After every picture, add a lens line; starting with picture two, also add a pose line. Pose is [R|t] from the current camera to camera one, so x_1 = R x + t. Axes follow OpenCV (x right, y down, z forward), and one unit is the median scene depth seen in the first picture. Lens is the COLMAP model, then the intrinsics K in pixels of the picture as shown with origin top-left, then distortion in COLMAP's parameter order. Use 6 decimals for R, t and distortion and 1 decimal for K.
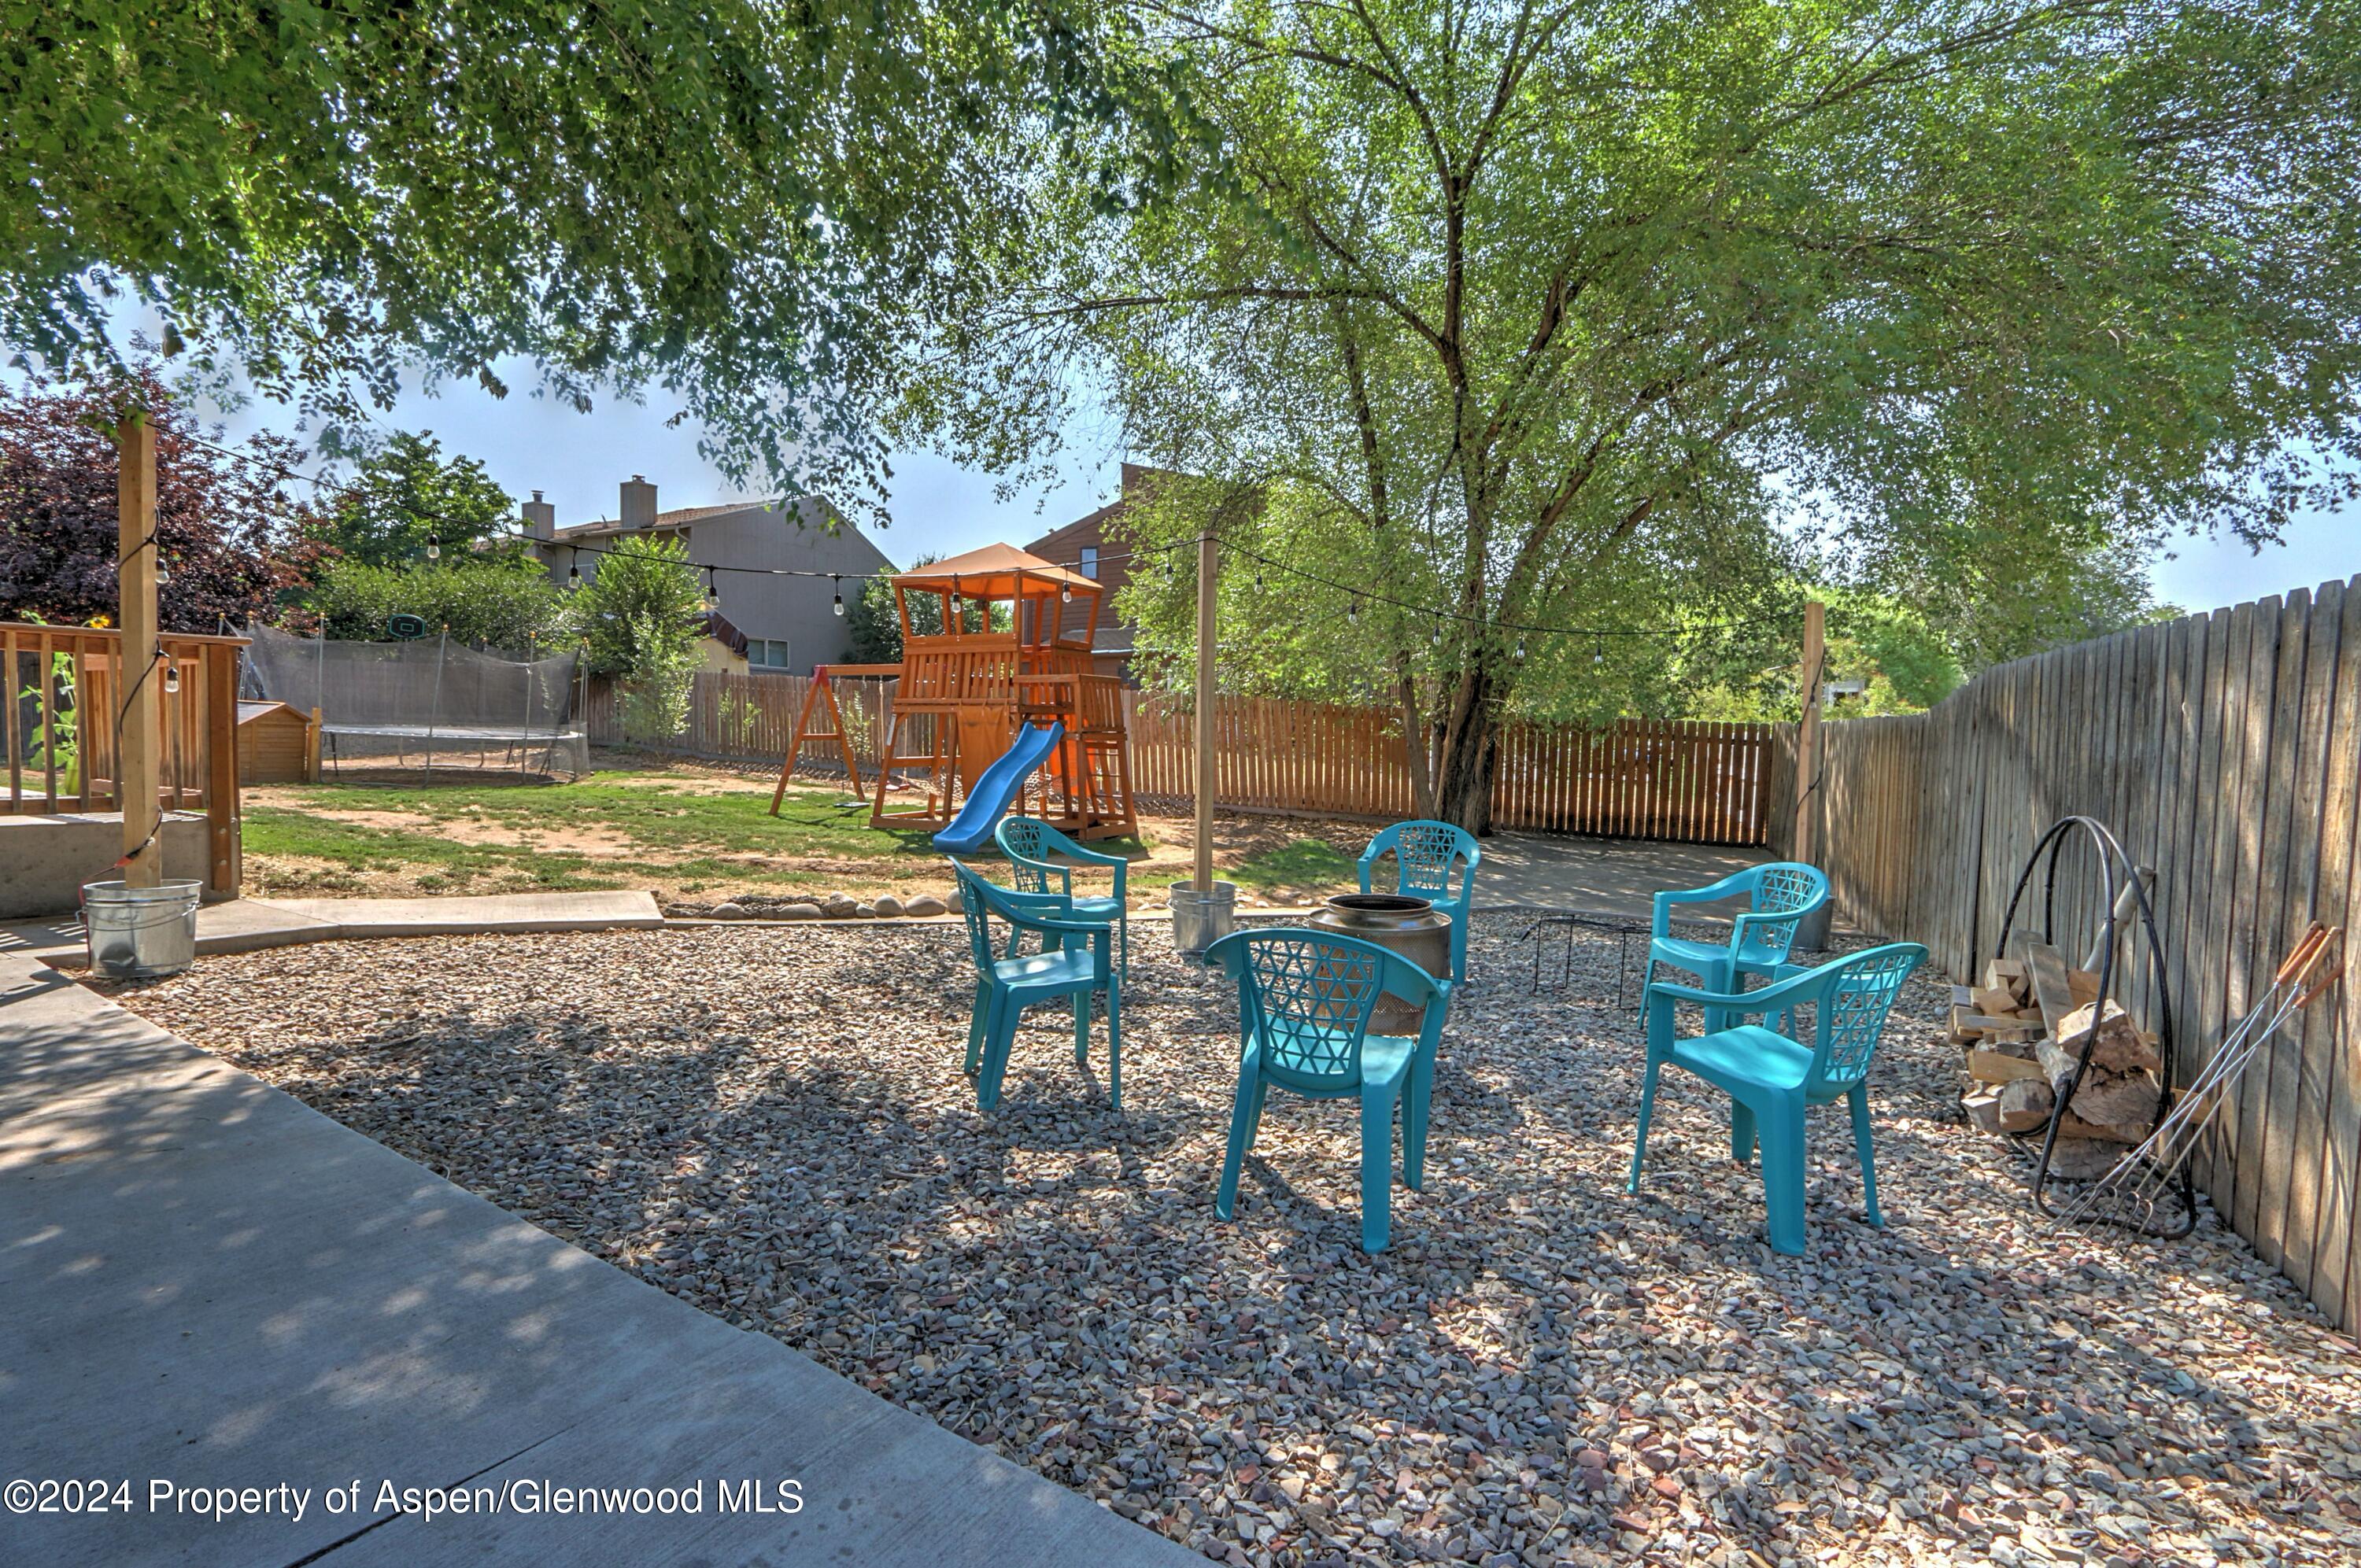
lens RADIAL K [[1050.0, 0, 1118.9], [0, 1050.0, 774.8], [0, 0, 1]] dist [-0.018690, 0.000240]
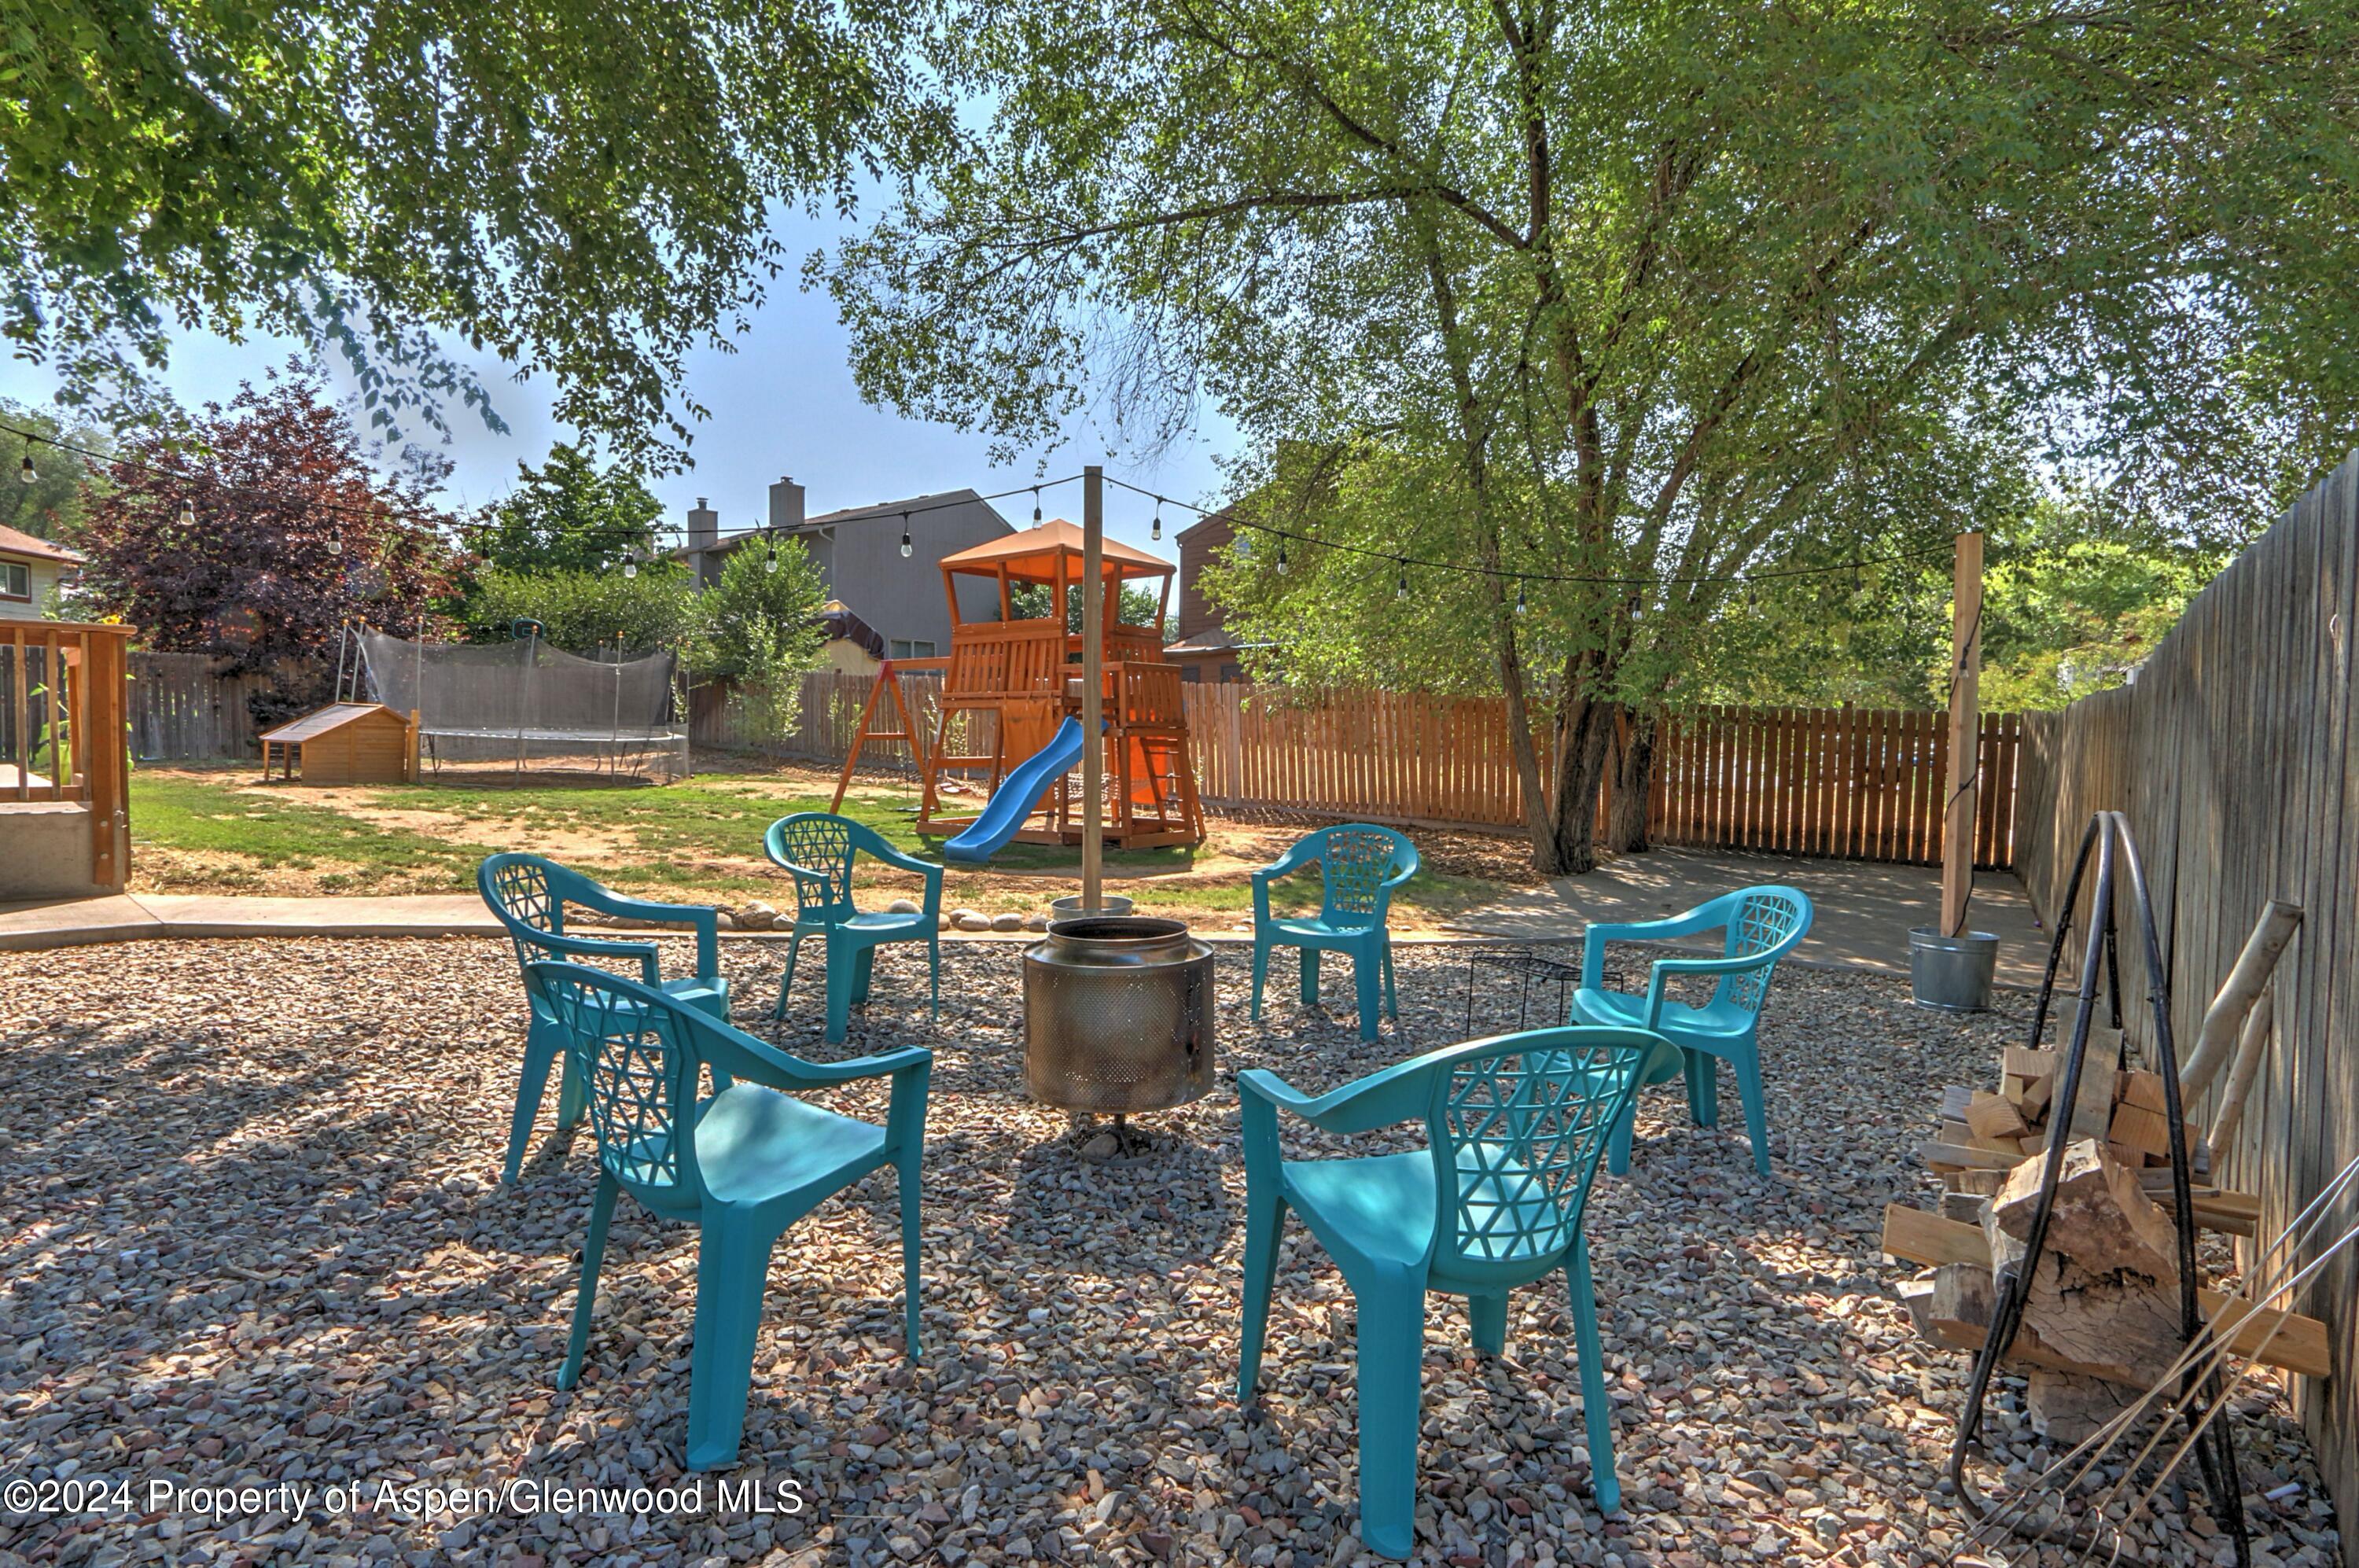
lens RADIAL K [[1097.6, 0, 1176.5], [0, 1097.6, 775.7], [0, 0, 1]] dist [-0.022450, 0.005116]
pose [[0.984403, 0.000889, -0.175927, 0.150011], [-0.002645, 0.999949, -0.009751, 0.007994], [0.175909, 0.010065, 0.984355, 0.088827]]
